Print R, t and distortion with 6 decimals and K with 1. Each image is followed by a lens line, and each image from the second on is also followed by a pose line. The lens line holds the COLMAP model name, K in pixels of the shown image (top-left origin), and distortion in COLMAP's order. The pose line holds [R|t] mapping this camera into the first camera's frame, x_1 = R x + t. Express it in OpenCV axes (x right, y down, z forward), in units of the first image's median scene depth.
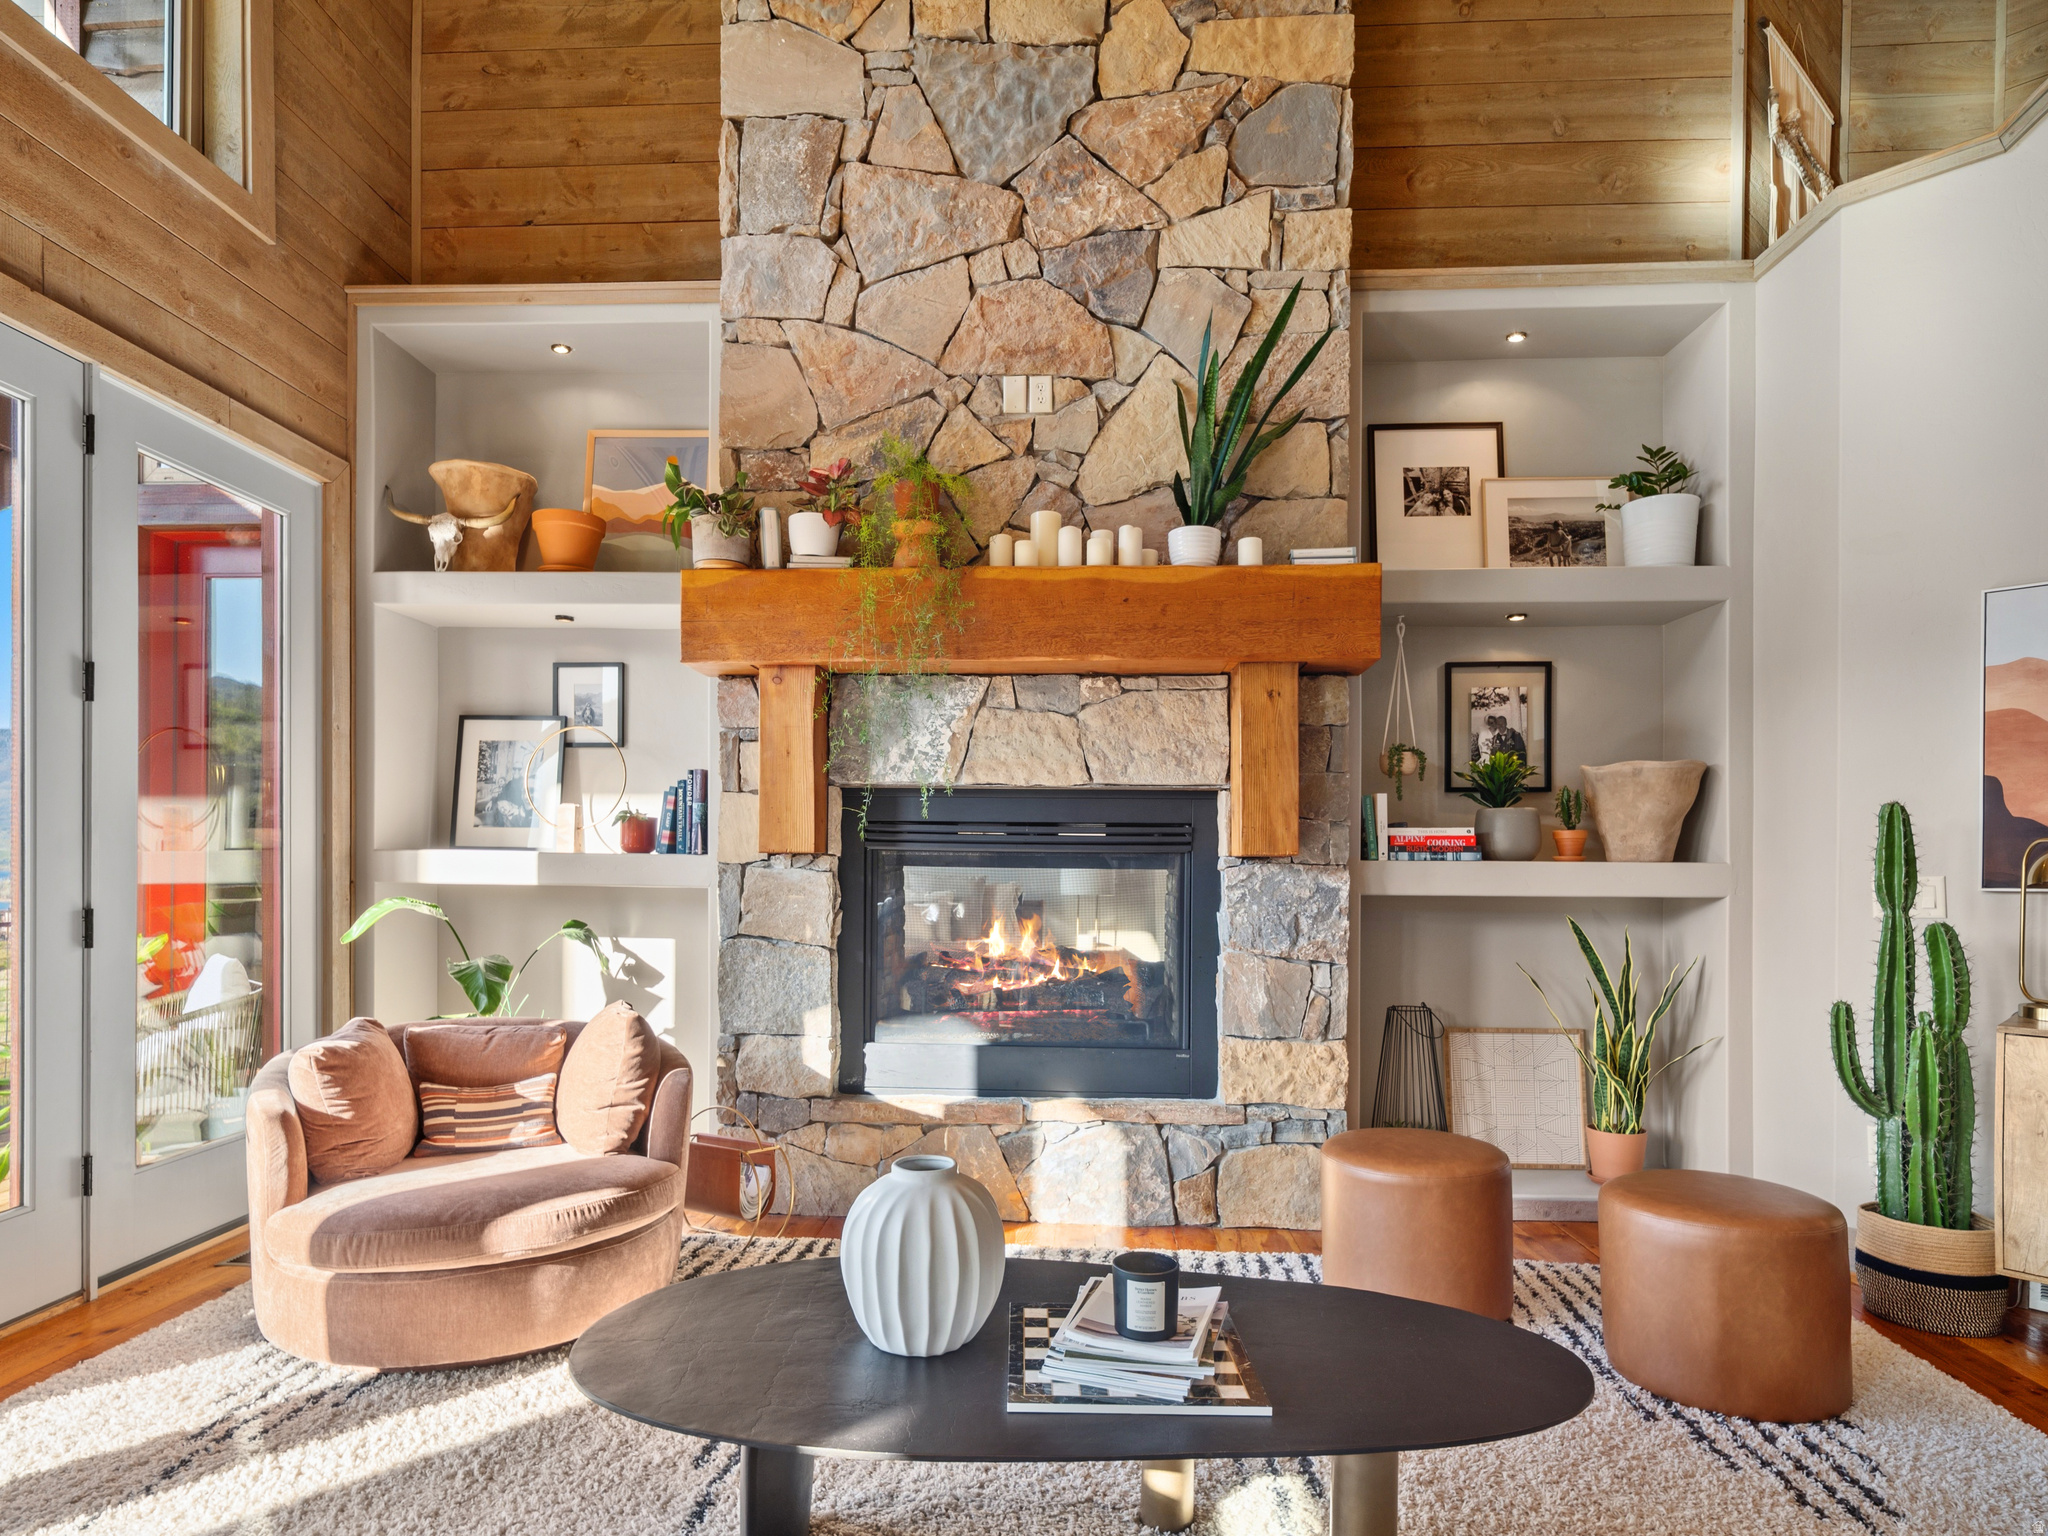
lens RADIAL K [[1143.6, 0, 1019.9], [0, 1143.6, 857.7], [0, 0, 1]] dist [0.007618, 0.000388]
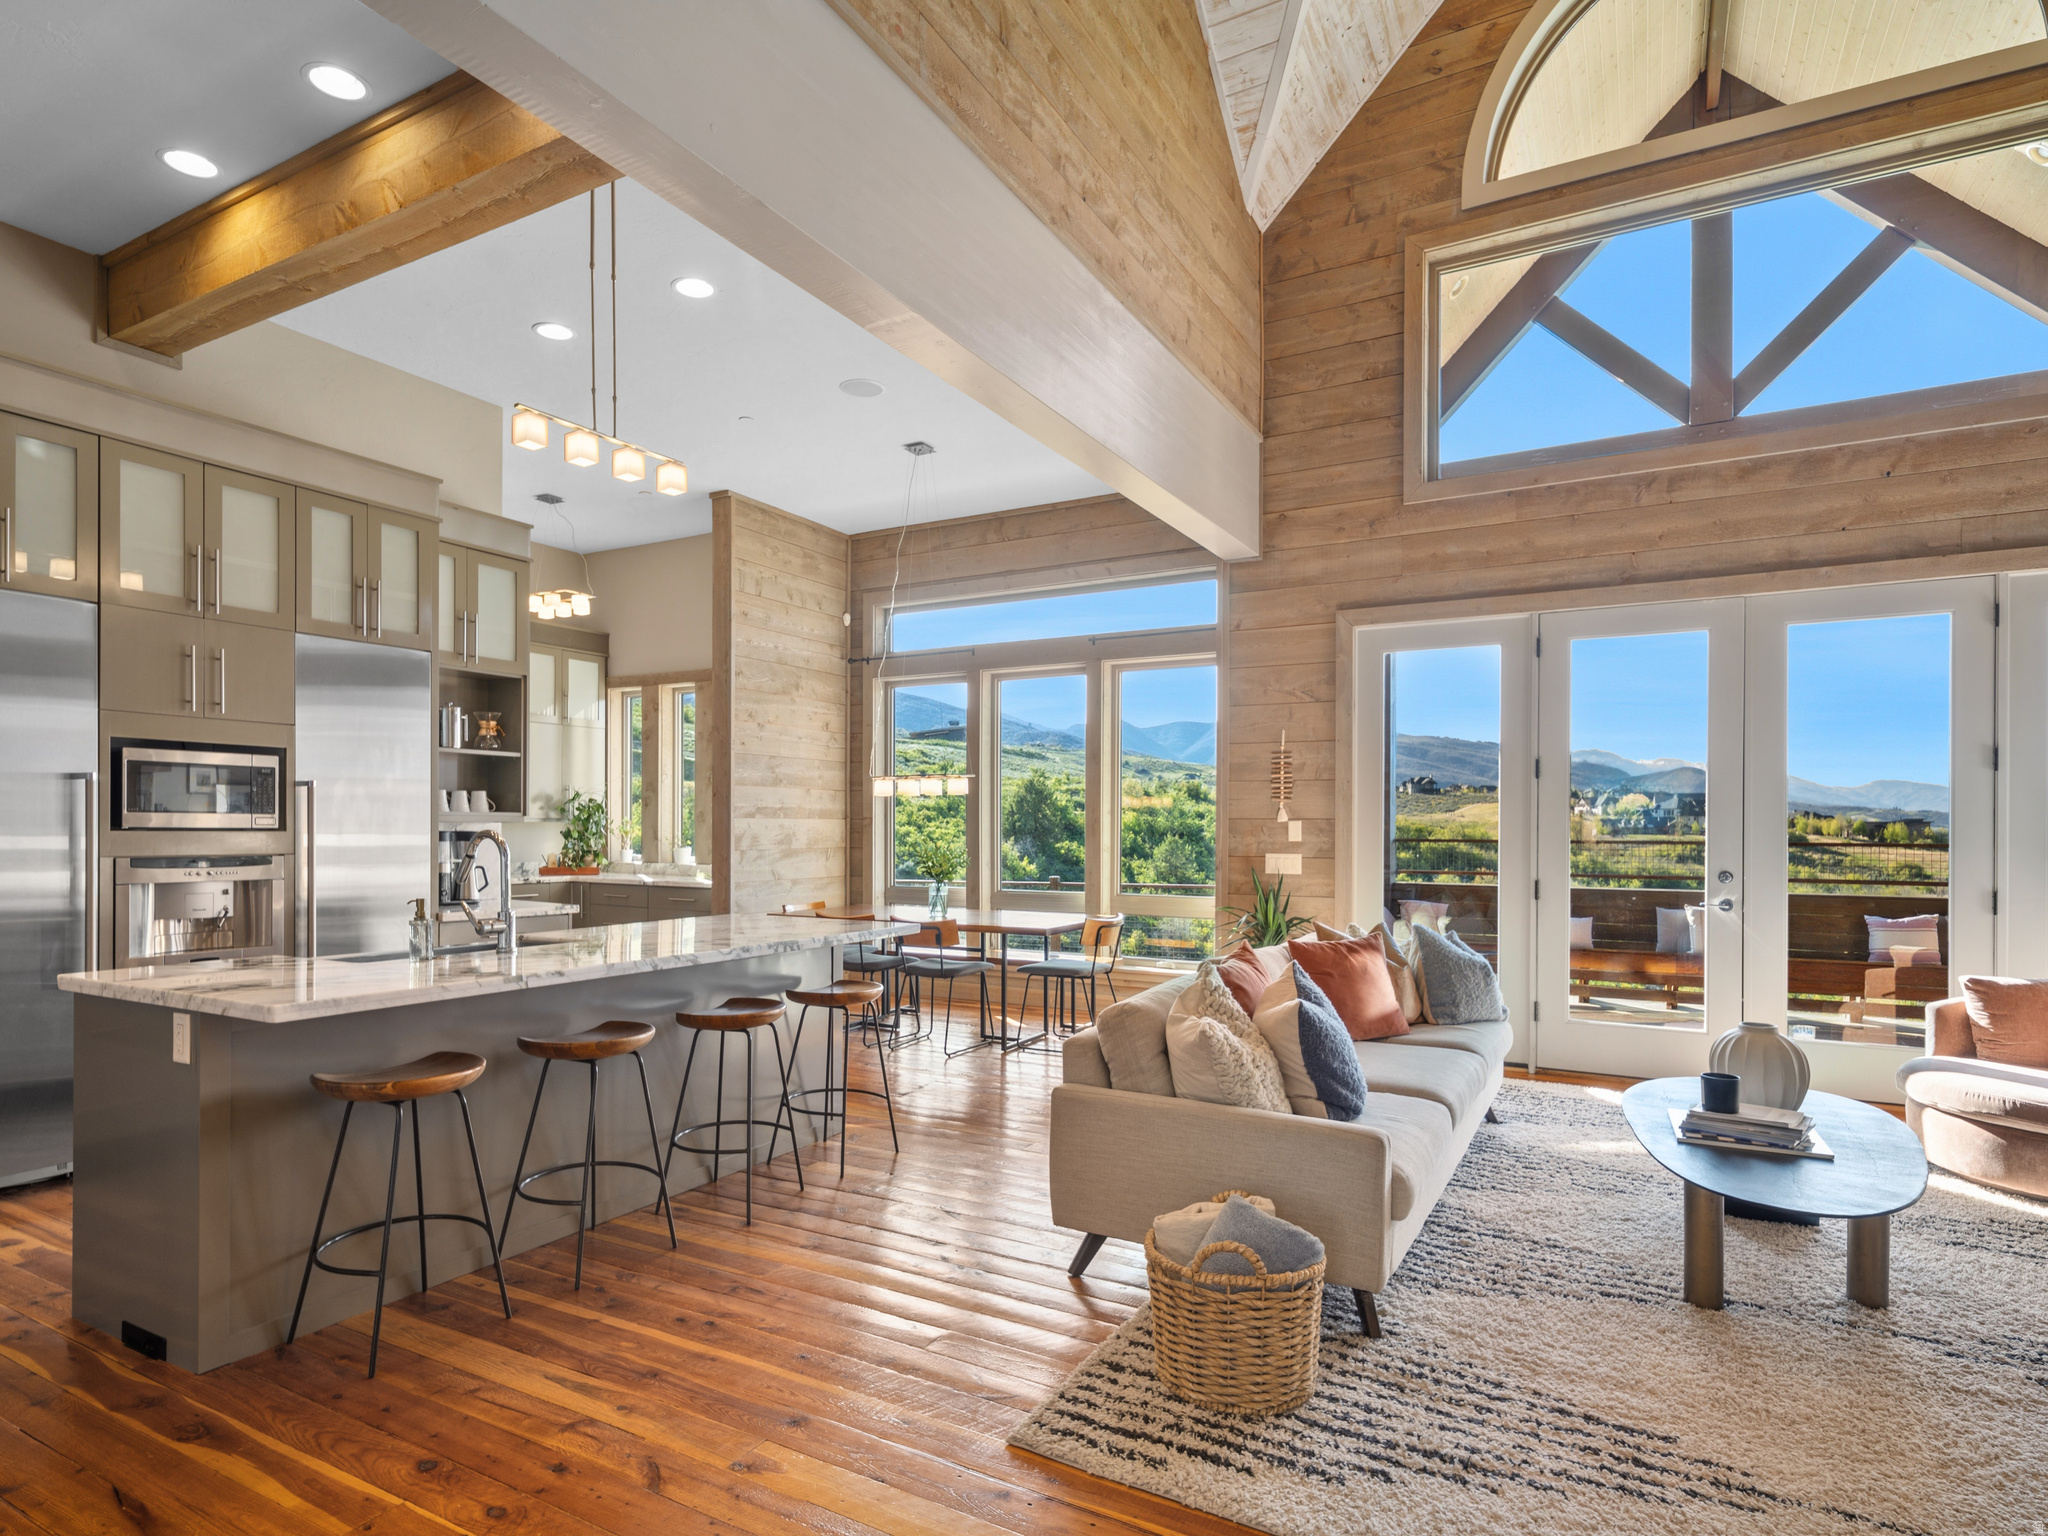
lens RADIAL K [[1120.2, 0, 1007.9], [0, 1120.2, 833.9], [0, 0, 1]] dist [0.006115, -0.000503]
pose [[-0.447526, -0.005705, -0.894253, 1.066853], [-0.003862, 0.999983, -0.004447, -0.022451], [0.894263, 0.001463, -0.447540, 0.341475]]
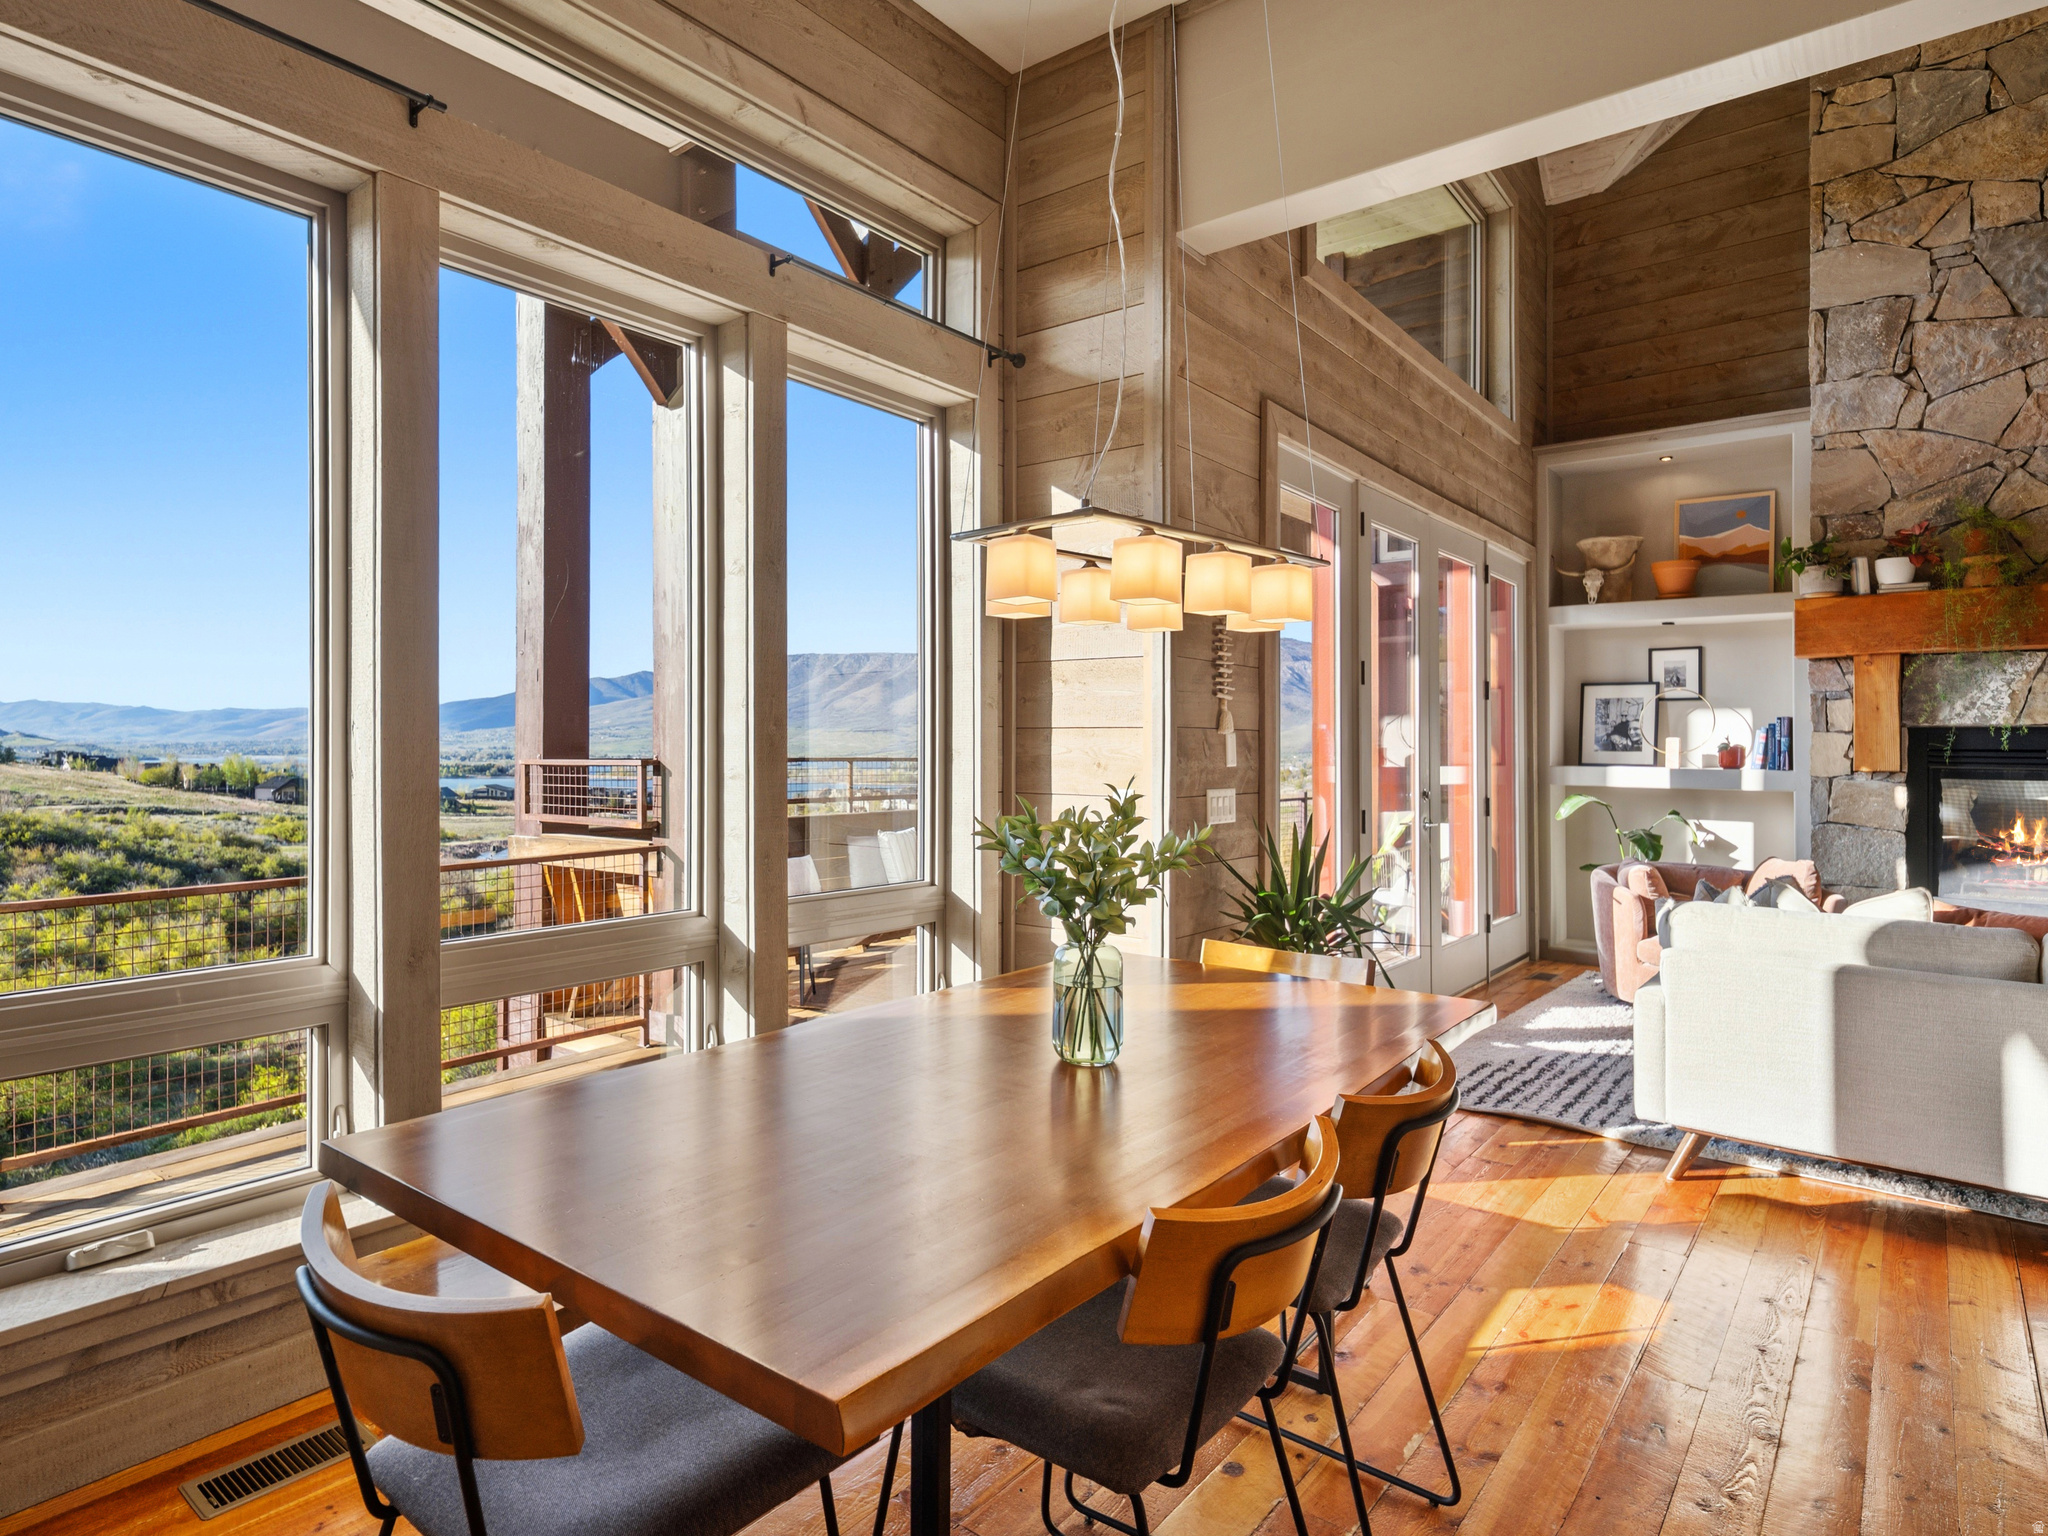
lens RADIAL K [[1151.0, 0, 933.5], [0, 1151.0, 745.8], [0, 0, 1]] dist [0.005314, -0.002010]
pose [[0.793372, -0.005746, -0.608710, -0.257816], [0.003987, 0.999983, -0.004243, -0.036818], [0.608724, 0.000939, 0.793381, -1.037424]]
